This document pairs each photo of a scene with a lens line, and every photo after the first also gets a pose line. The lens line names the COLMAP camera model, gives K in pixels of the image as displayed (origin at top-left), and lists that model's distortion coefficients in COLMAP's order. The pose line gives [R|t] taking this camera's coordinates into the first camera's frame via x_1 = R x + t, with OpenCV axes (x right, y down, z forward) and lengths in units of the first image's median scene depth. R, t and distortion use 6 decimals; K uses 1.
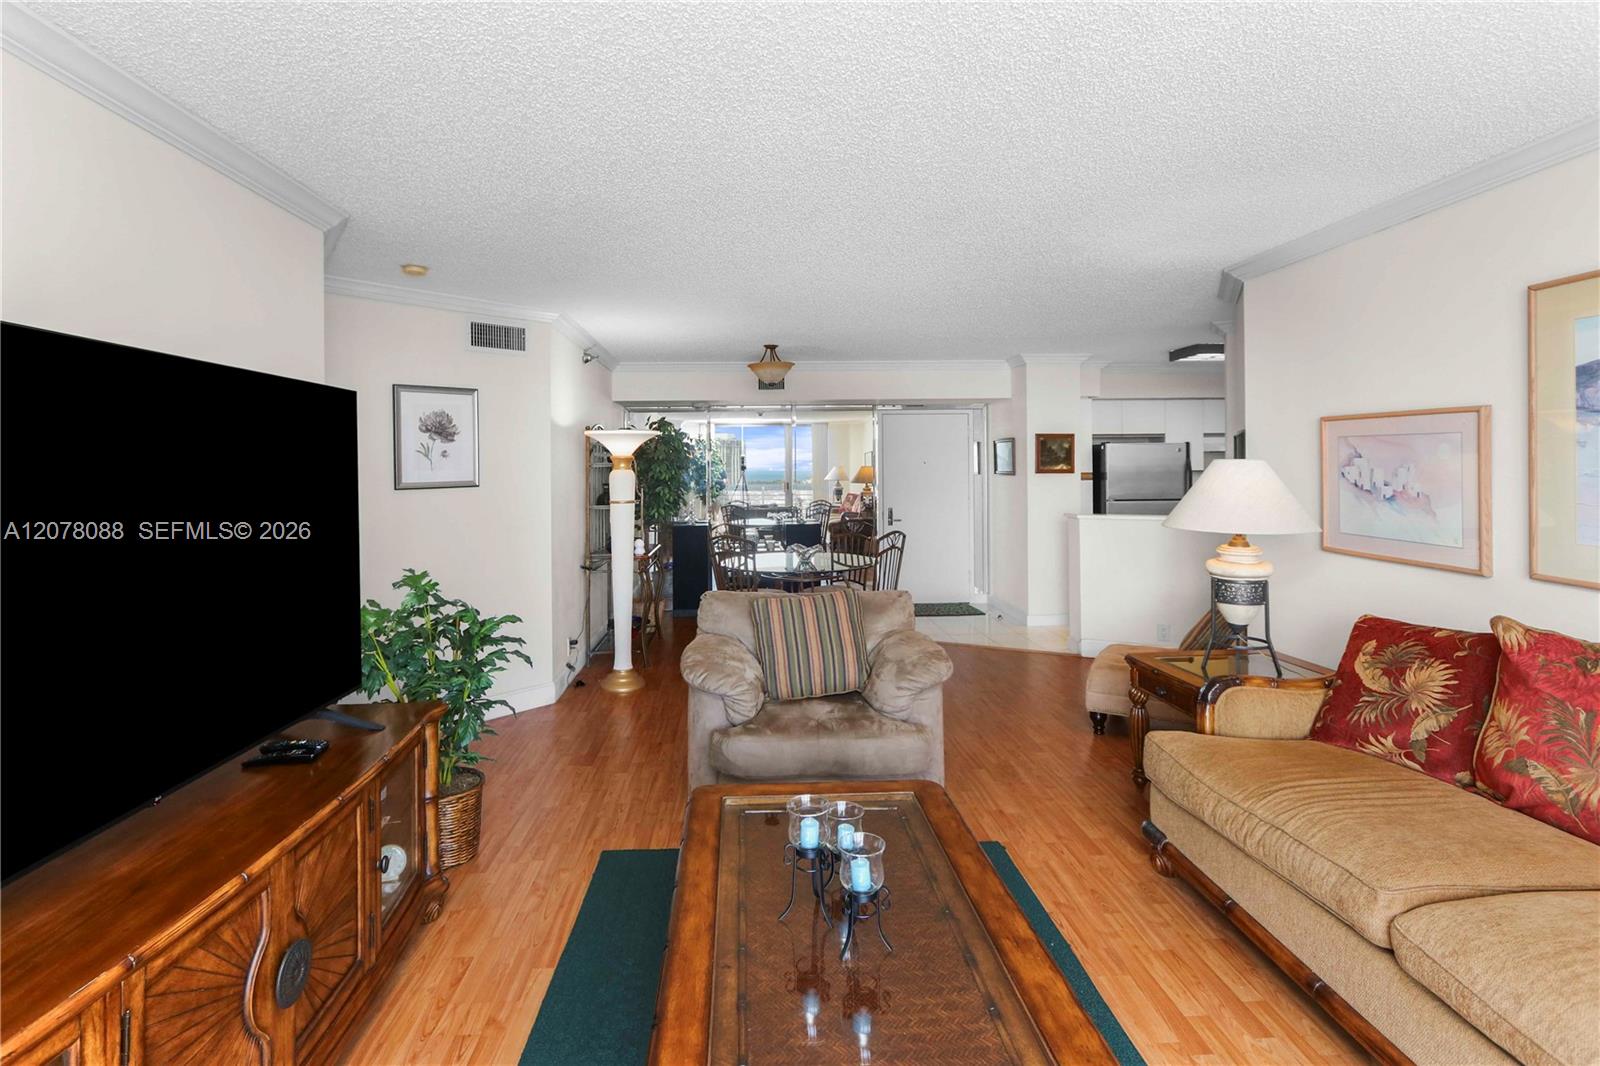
lens RADIAL K [[757.5, 0, 799.5], [0, 757.5, 525.2], [0, 0, 1]] dist [0.000466, 0.000148]
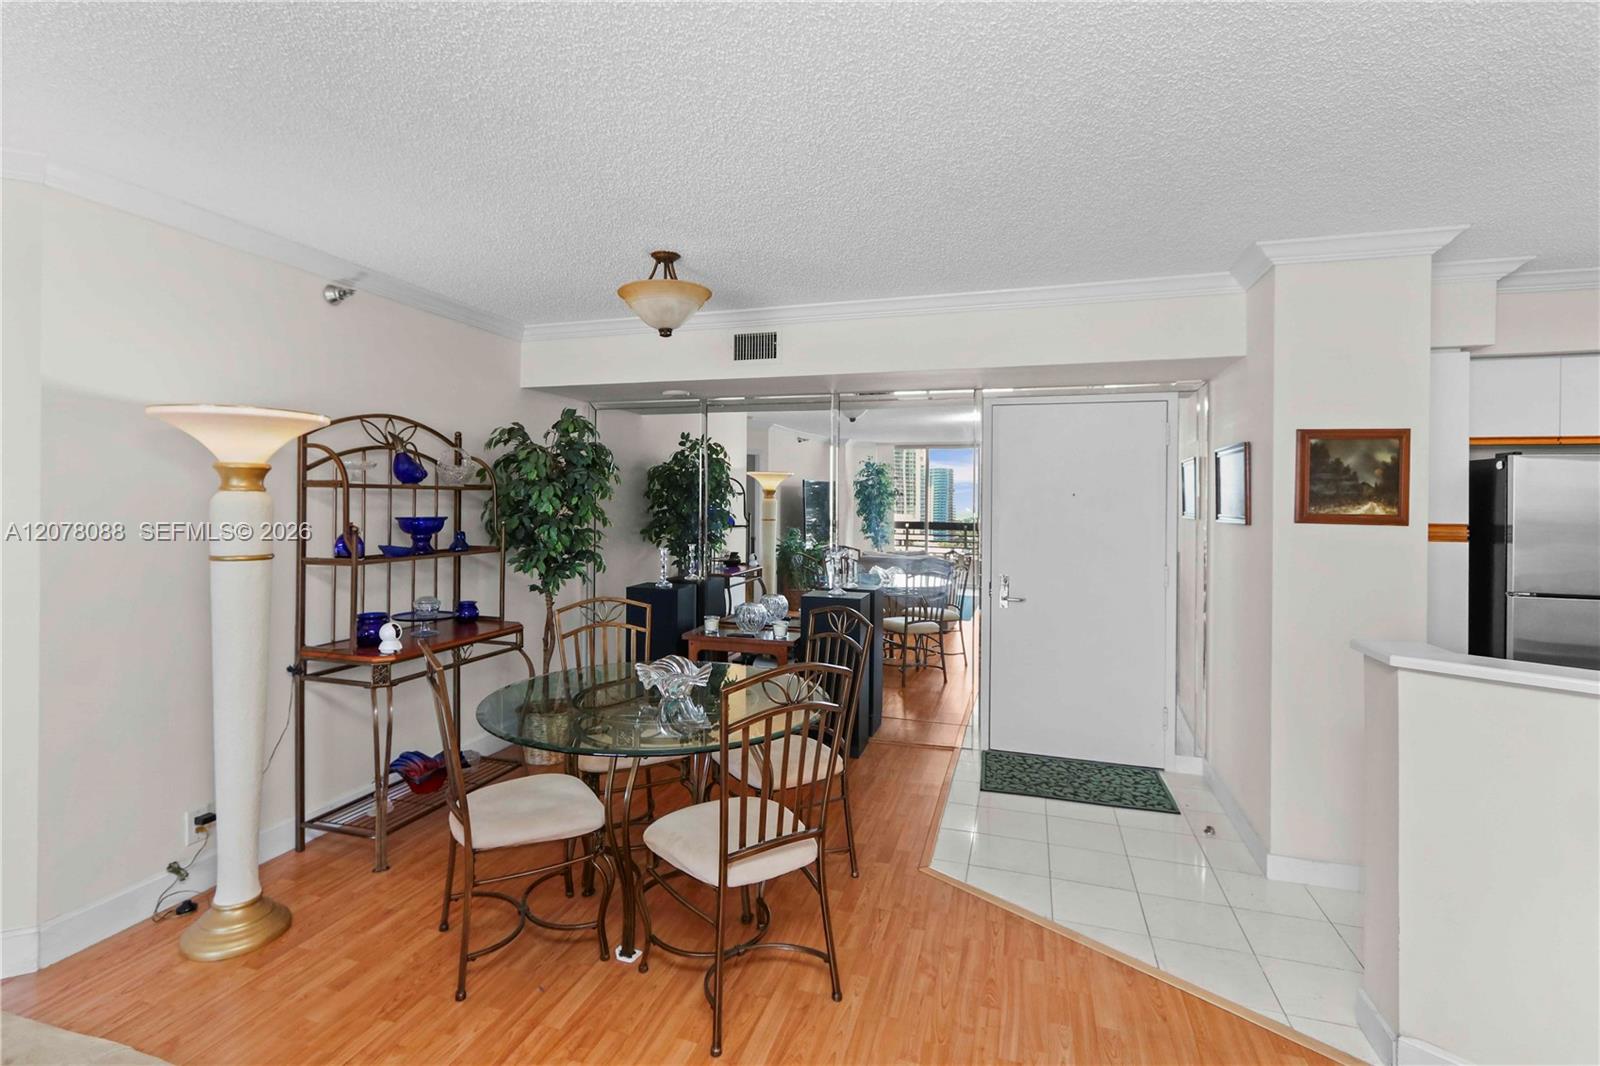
lens RADIAL K [[757.5, 0, 792.2], [0, 757.5, 523.0], [0, 0, 1]] dist [0.000466, 0.000148]
pose [[0.930066, 0.031185, -0.366065, 0.205198], [-0.049376, 0.997962, -0.040433, -0.037278], [0.364058, 0.055680, 0.929710, 0.504450]]
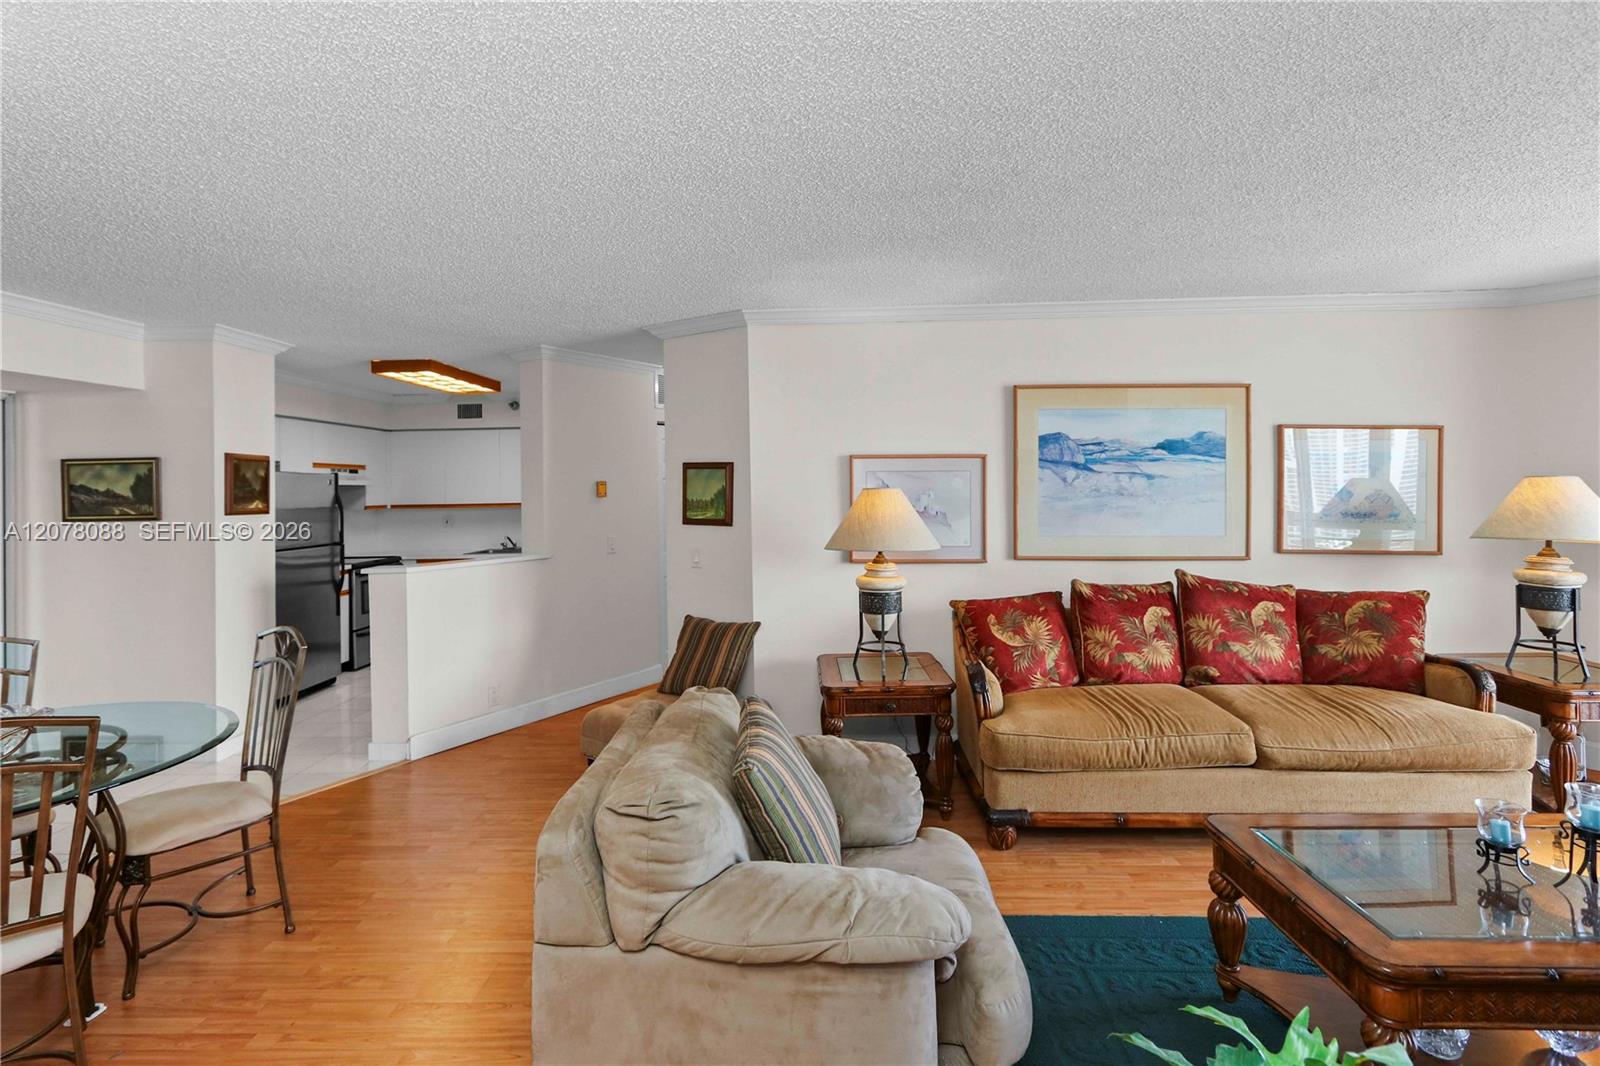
lens RADIAL K [[757.5, 0, 796.3], [0, 757.5, 537.2], [0, 0, 1]] dist [0.000466, 0.000148]
pose [[0.098993, -0.049130, 0.993875, -0.267419], [0.091649, 0.994985, 0.040057, -0.032419], [-0.990859, 0.087123, 0.102999, 0.469694]]
